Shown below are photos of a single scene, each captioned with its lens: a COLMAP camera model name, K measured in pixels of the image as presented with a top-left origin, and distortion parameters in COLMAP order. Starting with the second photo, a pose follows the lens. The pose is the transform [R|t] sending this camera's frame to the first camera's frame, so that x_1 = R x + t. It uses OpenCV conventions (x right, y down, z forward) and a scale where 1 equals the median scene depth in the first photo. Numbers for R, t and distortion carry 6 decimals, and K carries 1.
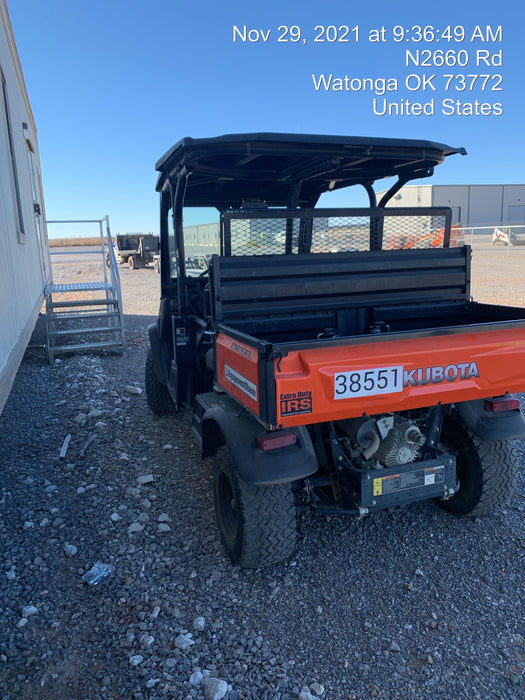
lens RADIAL K [[547.2, 0, 262.5], [0, 547.2, 350.0], [0, 0, 1]] dist [0.003740, -0.000528]
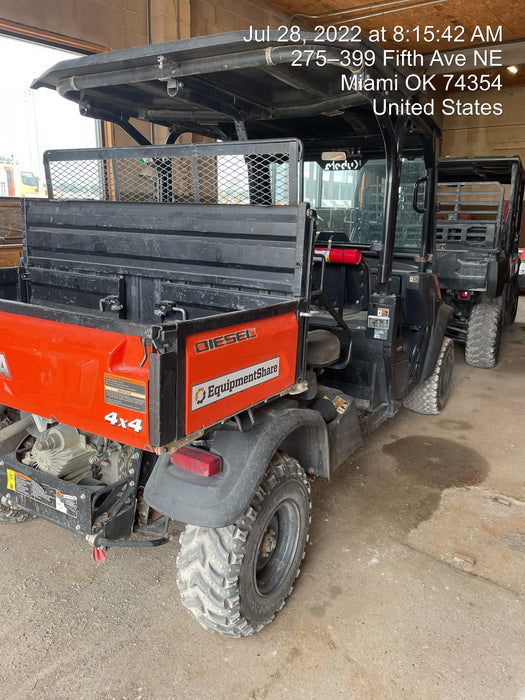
lens RADIAL K [[527.5, 0, 262.5], [0, 527.5, 350.0], [0, 0, 1]] dist [0.004460, -0.001818]
pose [[0.630760, 0.232199, -0.740423, 1.118615], [-0.197096, 0.970828, 0.136550, -0.142489], [0.750530, 0.059804, 0.658125, 0.832813]]
